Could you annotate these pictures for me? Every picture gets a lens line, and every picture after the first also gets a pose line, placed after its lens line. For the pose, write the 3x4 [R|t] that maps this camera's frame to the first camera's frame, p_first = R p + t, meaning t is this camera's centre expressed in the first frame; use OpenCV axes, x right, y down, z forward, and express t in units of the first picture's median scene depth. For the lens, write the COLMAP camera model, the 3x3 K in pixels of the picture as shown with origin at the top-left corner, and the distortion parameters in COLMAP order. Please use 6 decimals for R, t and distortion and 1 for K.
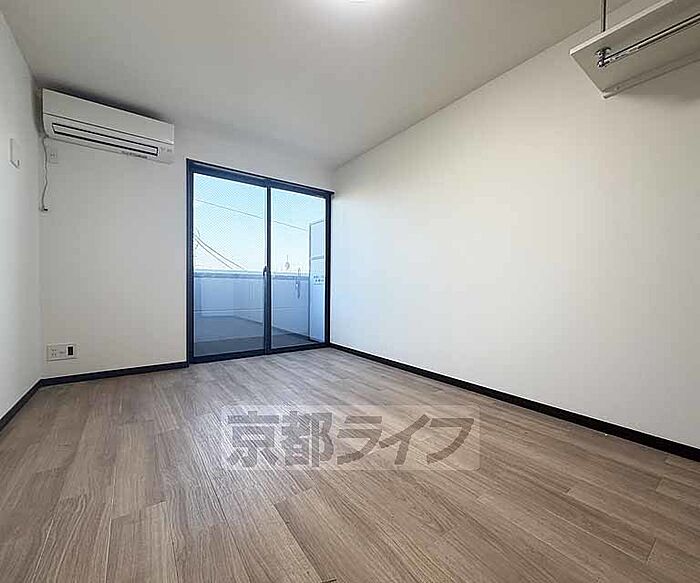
lens RADIAL K [[309.8, 0, 383.6], [0, 309.8, 291.6], [0, 0, 1]] dist [-0.000705, 0.000779]
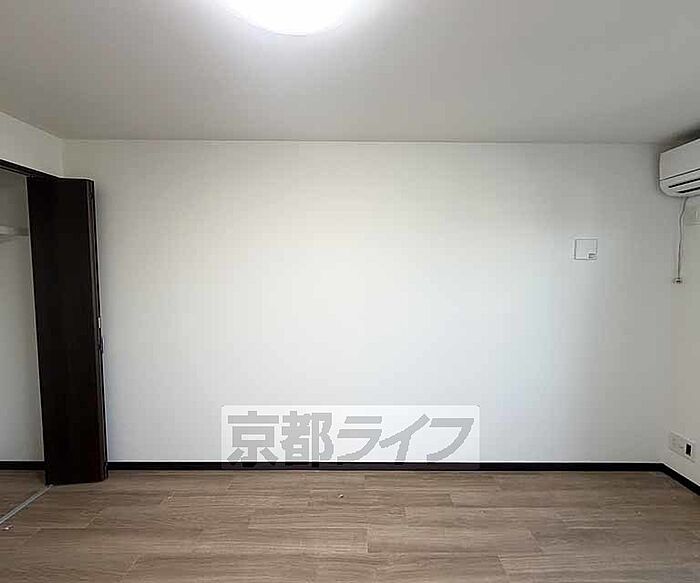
lens RADIAL K [[309.8, 0, 357.2], [0, 309.8, 287.8], [0, 0, 1]] dist [-0.000705, 0.000779]
pose [[-0.625134, 0.036796, -0.779650, 0.147081], [-0.019717, 0.997825, 0.062902, -0.241776], [0.780268, 0.054695, -0.623049, 0.716874]]
